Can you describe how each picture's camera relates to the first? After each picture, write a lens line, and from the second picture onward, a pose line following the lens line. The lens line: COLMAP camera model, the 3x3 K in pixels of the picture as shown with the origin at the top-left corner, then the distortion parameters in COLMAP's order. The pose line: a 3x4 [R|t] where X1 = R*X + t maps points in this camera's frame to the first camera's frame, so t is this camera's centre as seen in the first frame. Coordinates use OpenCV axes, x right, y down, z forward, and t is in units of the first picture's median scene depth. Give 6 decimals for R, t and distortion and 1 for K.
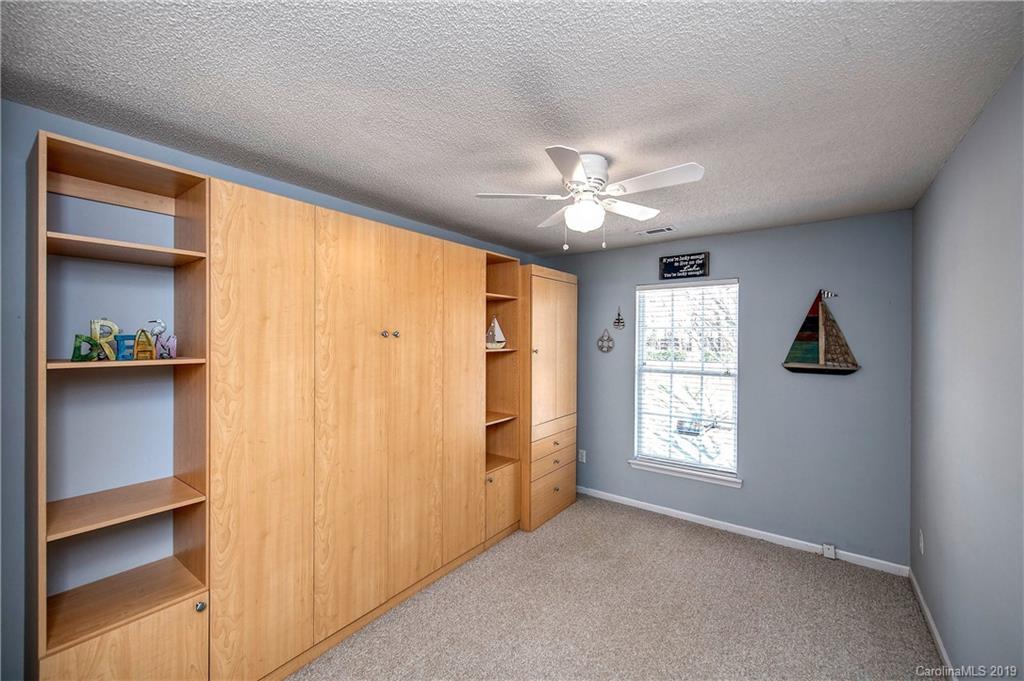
lens RADIAL K [[415.2, 0, 511.5], [0, 415.2, 339.8], [0, 0, 1]] dist [0.003316, 0.000178]
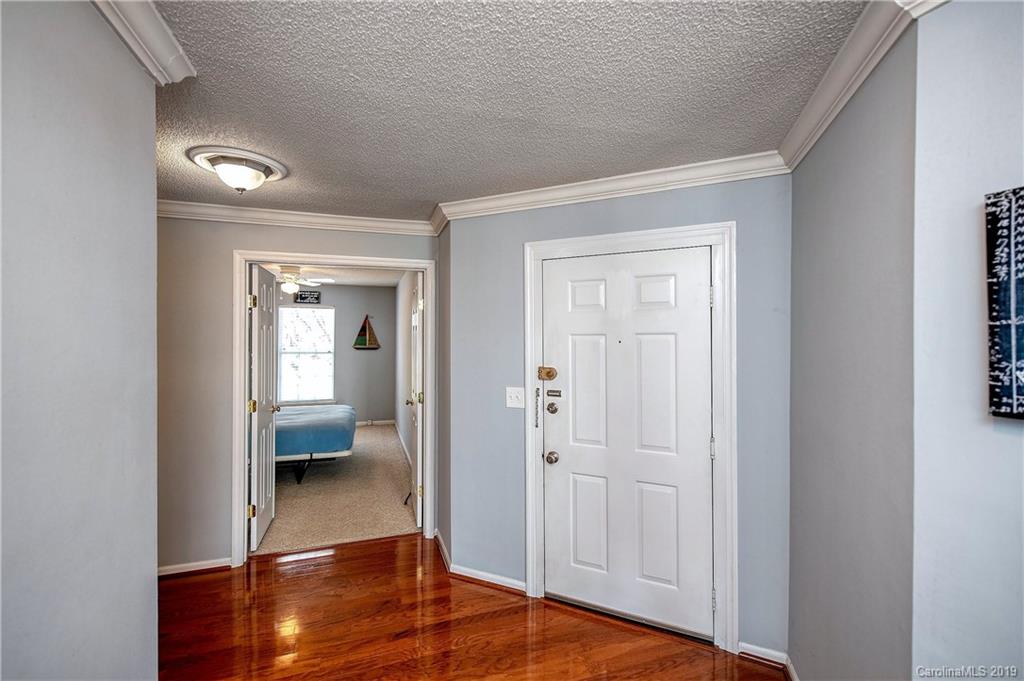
lens RADIAL K [[451.3, 0, 512.1], [0, 451.3, 335.9], [0, 0, 1]] dist [-0.000884, -0.000078]
pose [[0.580510, -0.003508, 0.814246, -0.842894], [-0.002393, 0.999979, 0.006014, -0.014785], [-0.814250, -0.005439, 0.580489, -1.128283]]
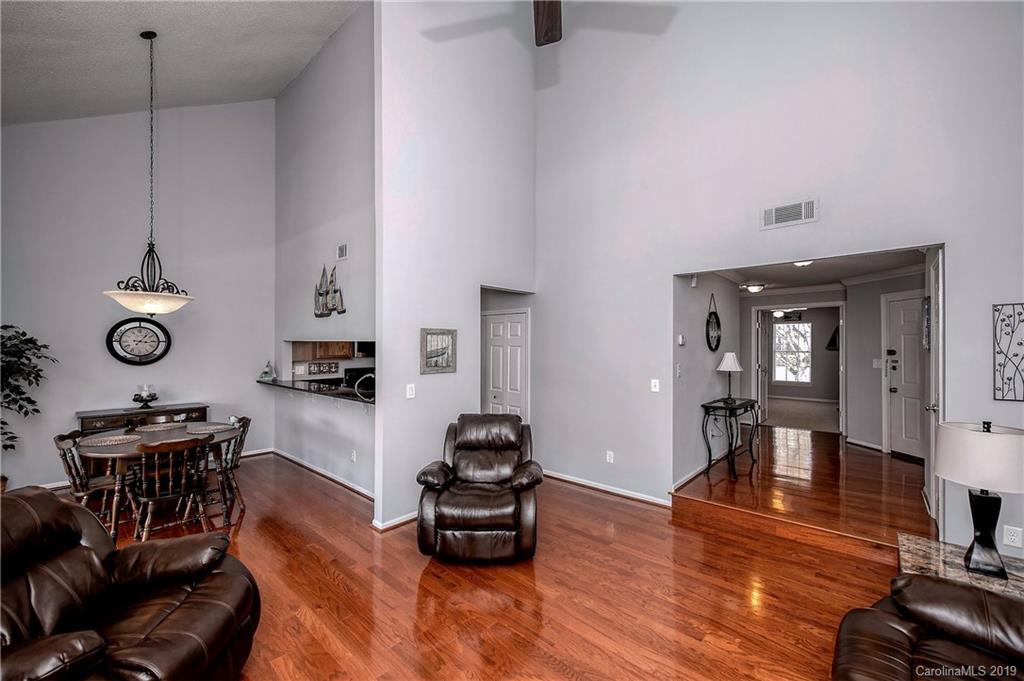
lens RADIAL K [[415.2, 0, 512.4], [0, 415.2, 344.0], [0, 0, 1]] dist [0.003316, 0.000178]
pose [[0.994751, -0.002727, -0.102294, -1.538170], [0.002562, 0.999995, -0.001747, 0.024794], [0.102298, 0.001476, 0.994753, -2.632063]]
